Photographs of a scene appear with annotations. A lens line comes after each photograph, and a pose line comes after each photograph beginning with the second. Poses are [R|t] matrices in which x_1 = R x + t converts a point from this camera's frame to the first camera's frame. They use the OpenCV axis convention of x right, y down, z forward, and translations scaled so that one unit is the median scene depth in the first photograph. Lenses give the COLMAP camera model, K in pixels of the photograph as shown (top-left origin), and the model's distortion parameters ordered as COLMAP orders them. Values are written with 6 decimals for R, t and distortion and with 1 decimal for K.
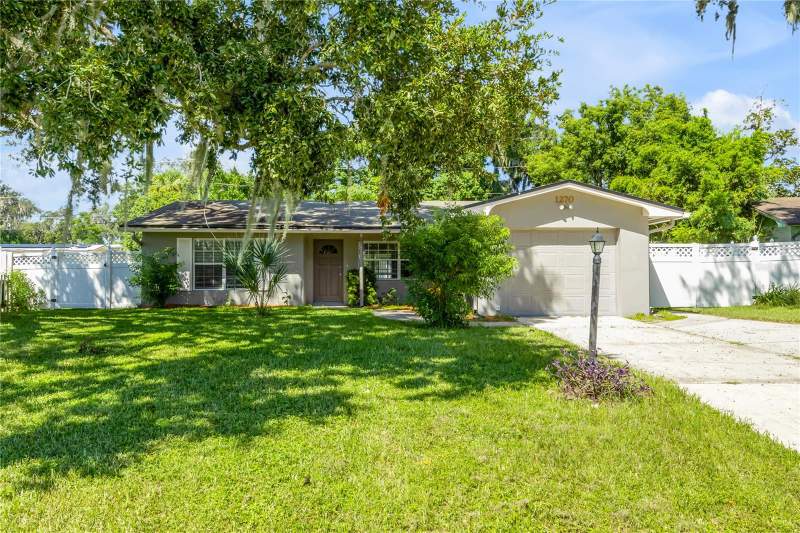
lens RADIAL K [[920.6, 0, 419.1], [0, 920.6, 274.9], [0, 0, 1]] dist [0.015919, 0.006539]
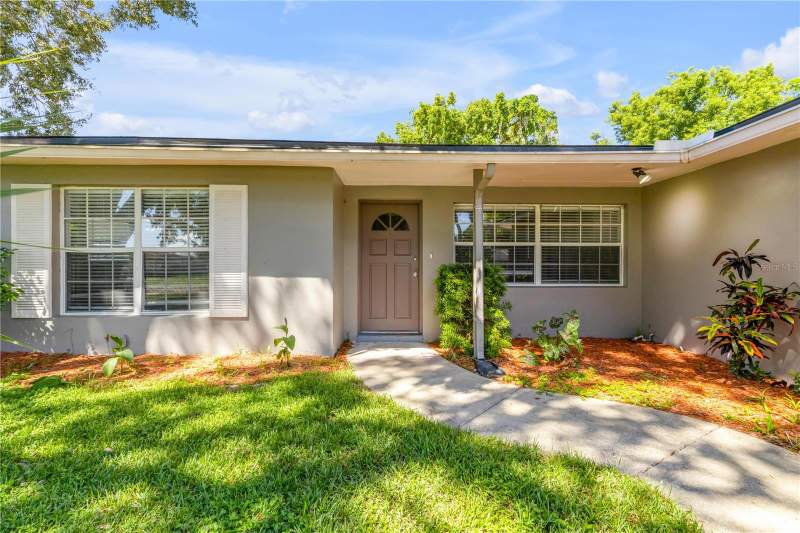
lens RADIAL K [[920.6, 0, 419.1], [0, 920.6, 274.9], [0, 0, 1]] dist [0.015919, 0.006539]
pose [[0.998508, 0.002462, -0.054547, -0.064711], [-0.001962, 0.999956, 0.009219, -0.005346], [0.054567, -0.009099, 0.998469, 0.589396]]
